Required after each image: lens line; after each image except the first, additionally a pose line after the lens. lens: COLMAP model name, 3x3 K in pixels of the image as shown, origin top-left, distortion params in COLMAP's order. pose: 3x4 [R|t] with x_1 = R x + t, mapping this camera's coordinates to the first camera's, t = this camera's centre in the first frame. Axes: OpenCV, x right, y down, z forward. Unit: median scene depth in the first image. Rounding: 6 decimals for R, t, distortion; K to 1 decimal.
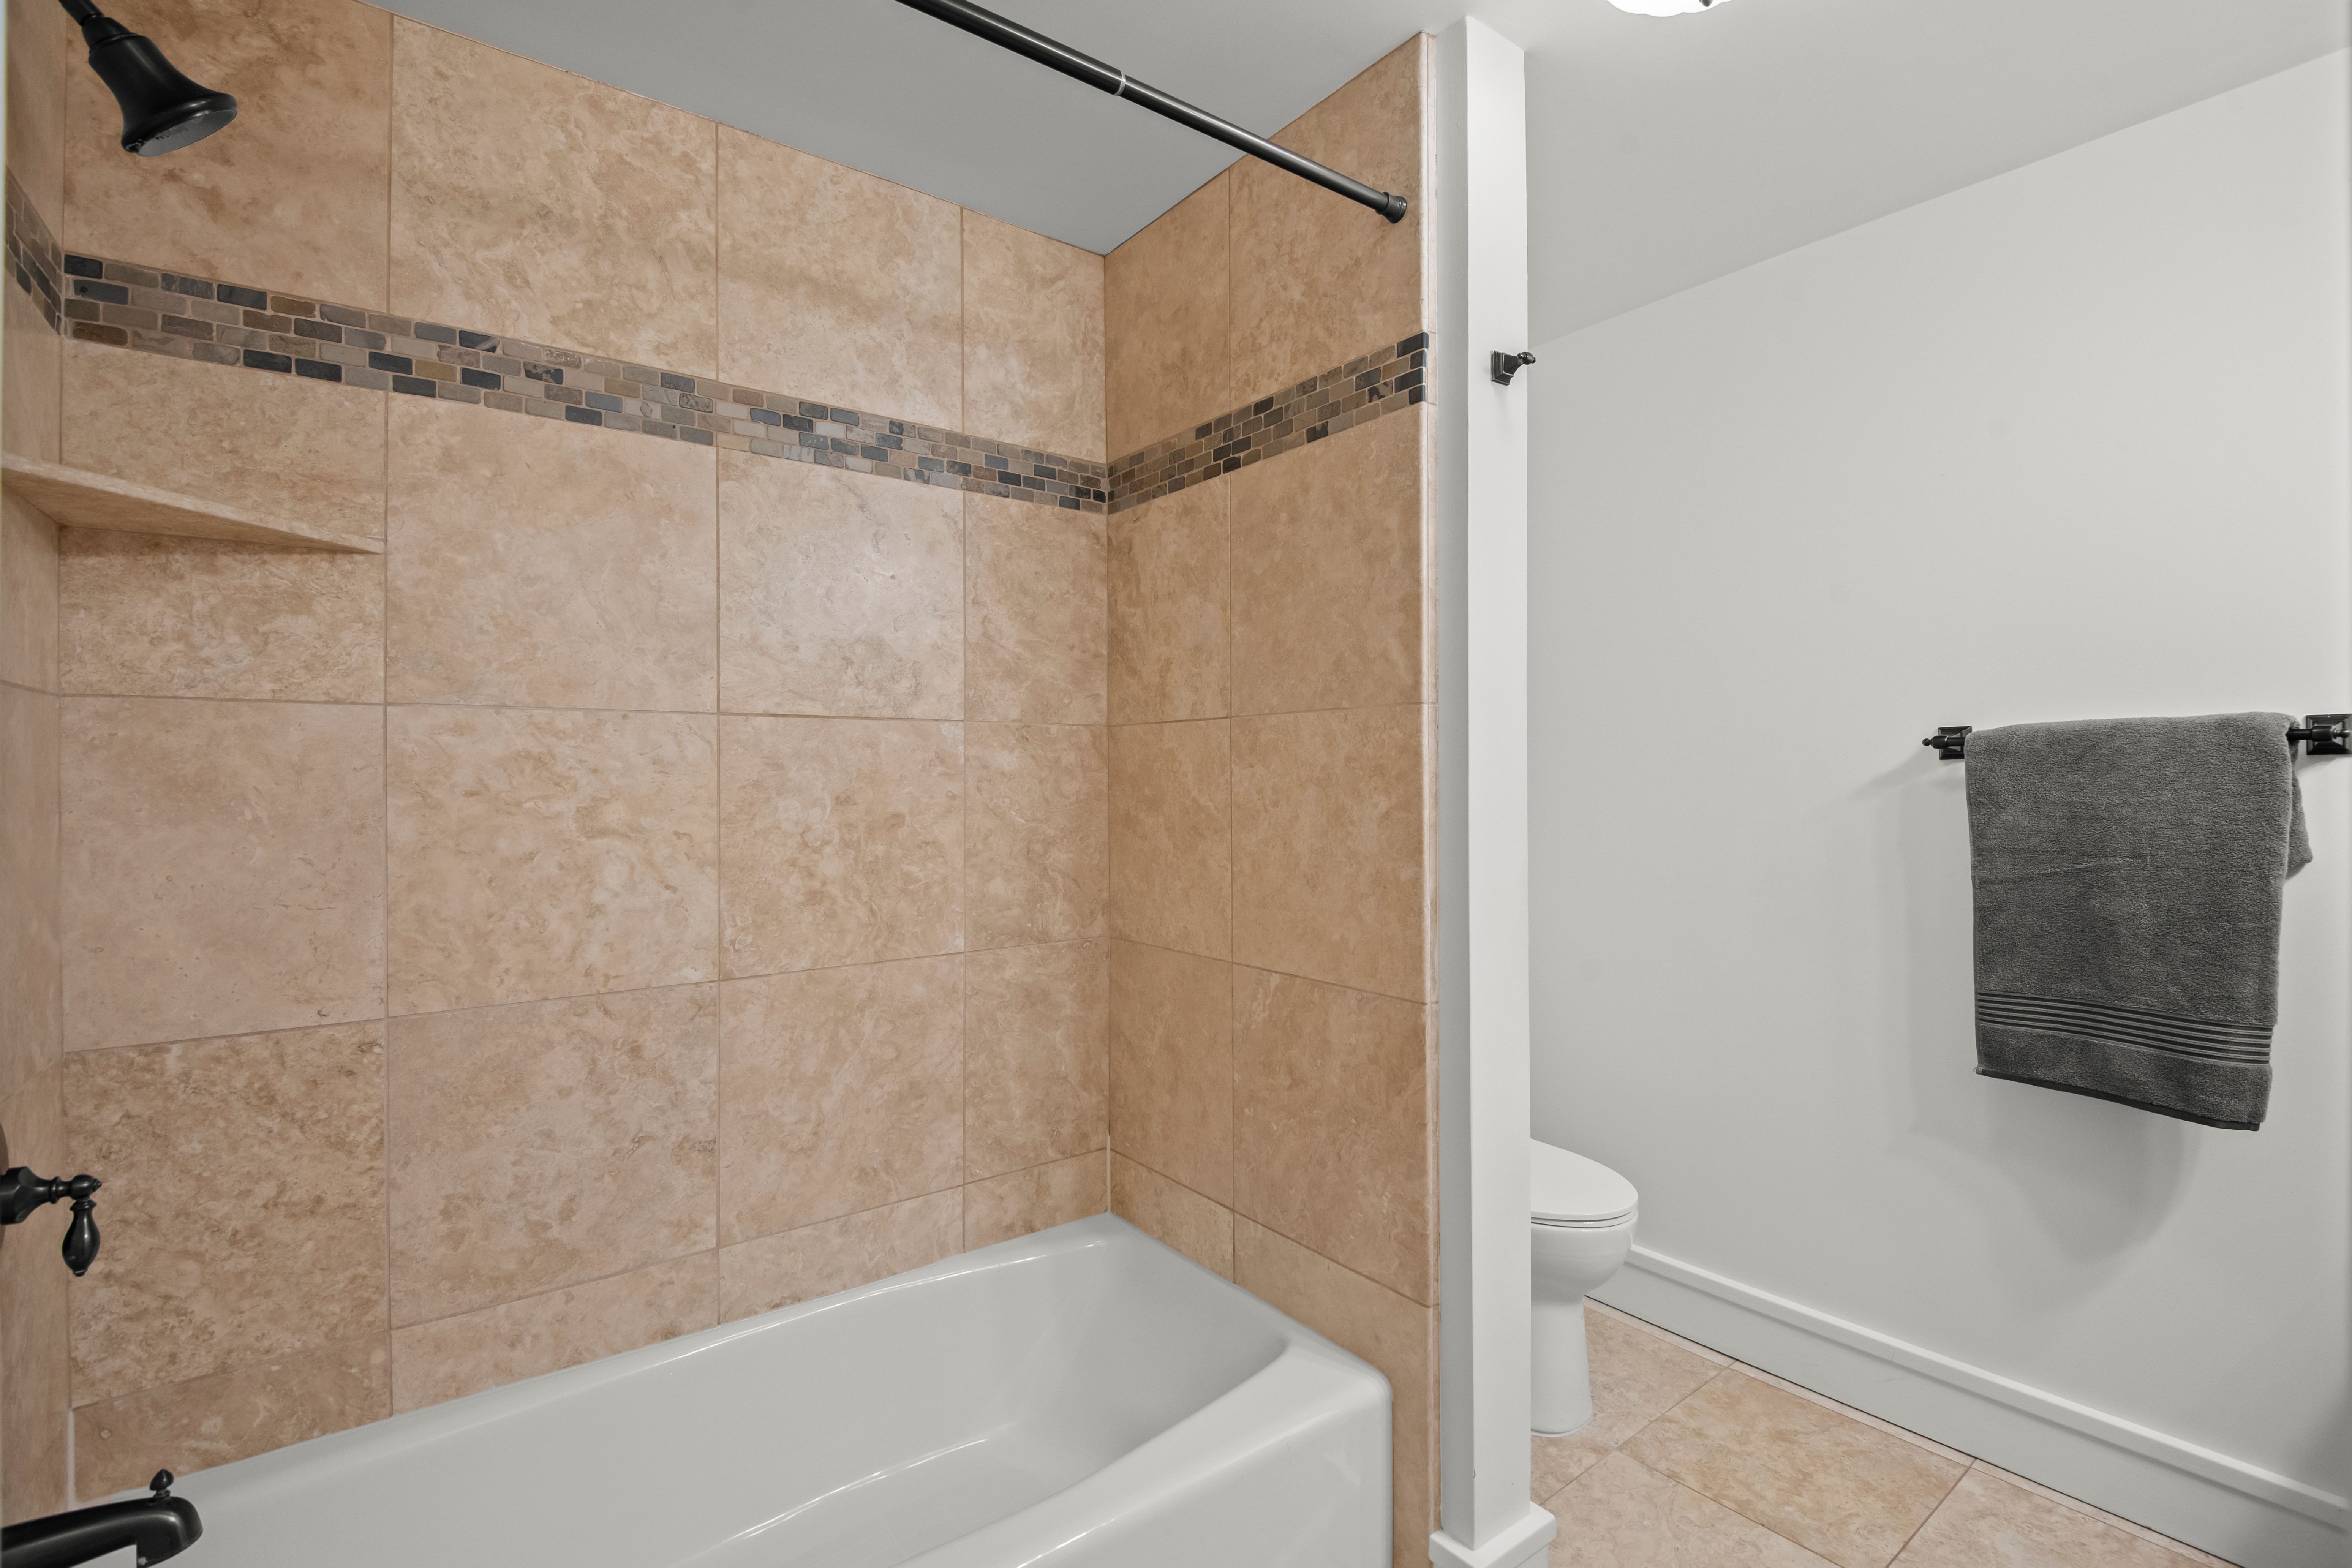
lens RADIAL K [[1075.2, 0, 1177.3], [0, 1075.2, 775.4], [0, 0, 1]] dist [-0.001495, -0.009430]
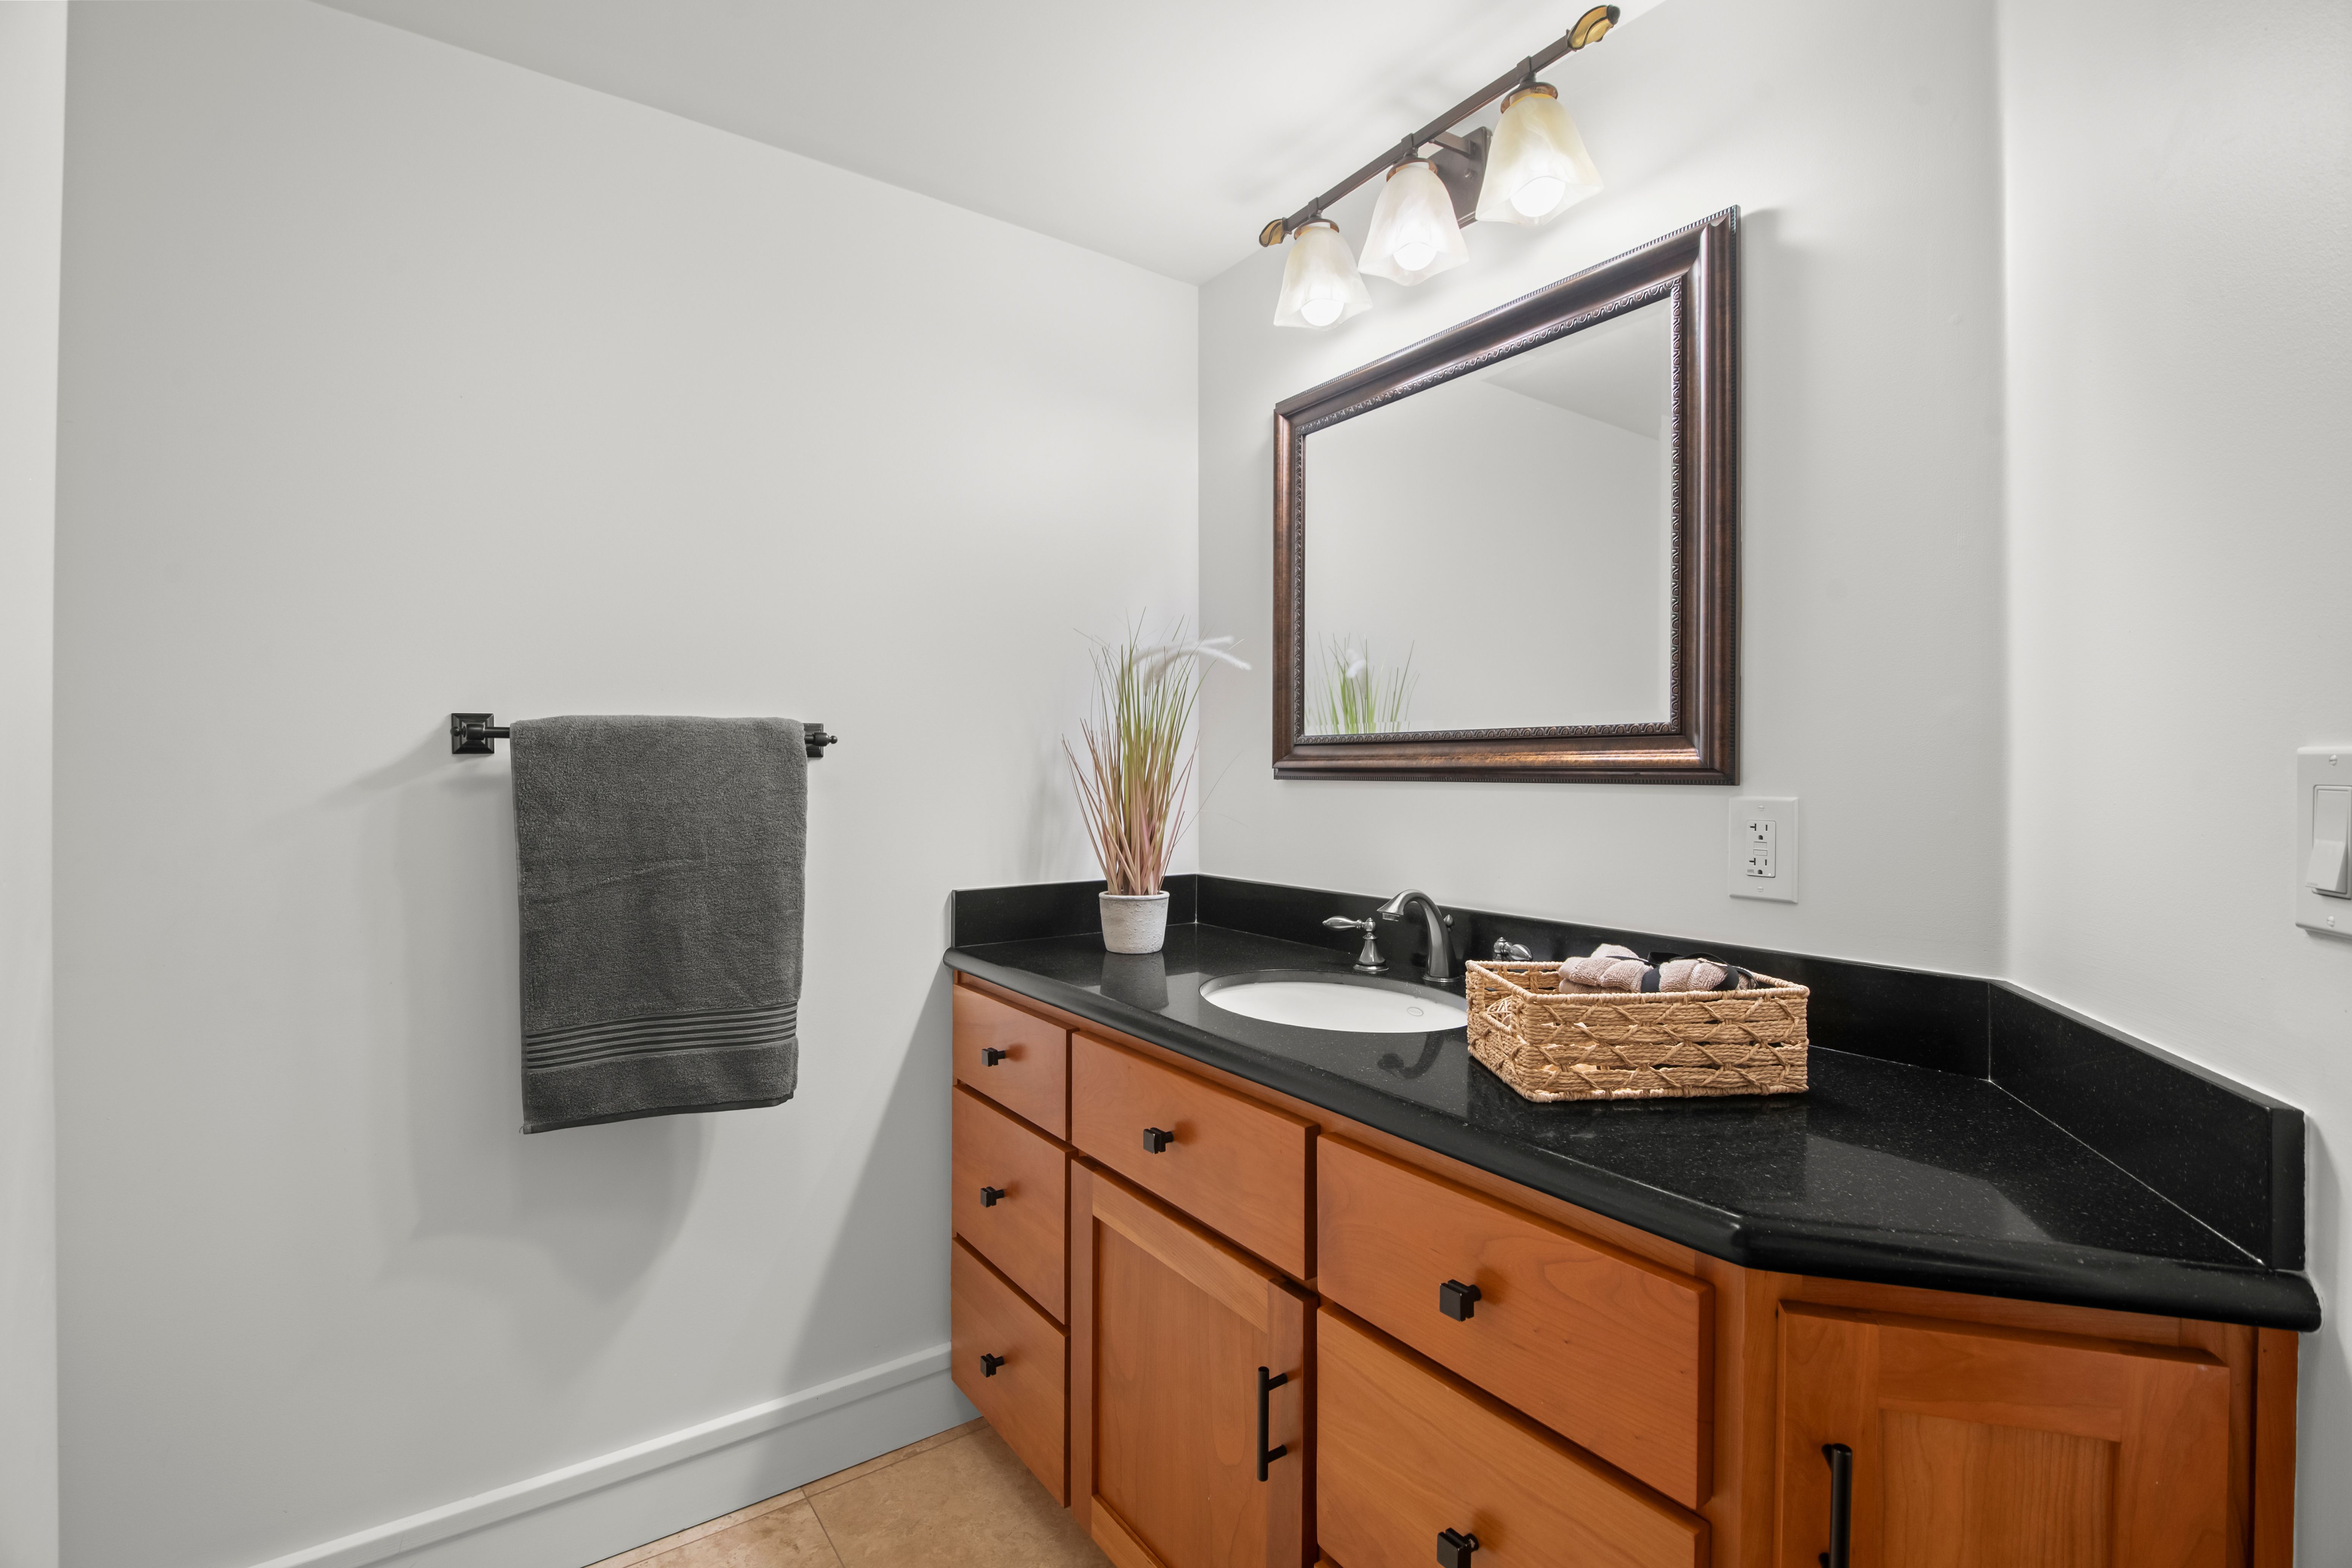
lens RADIAL K [[1075.2, 0, 1181.3], [0, 1075.2, 770.3], [0, 0, 1]] dist [-0.001495, -0.009430]
pose [[0.027296, 0.001791, 0.999626, -0.076633], [-0.002307, 0.999996, -0.001728, -0.002996], [-0.999625, -0.002259, 0.027300, 0.508155]]
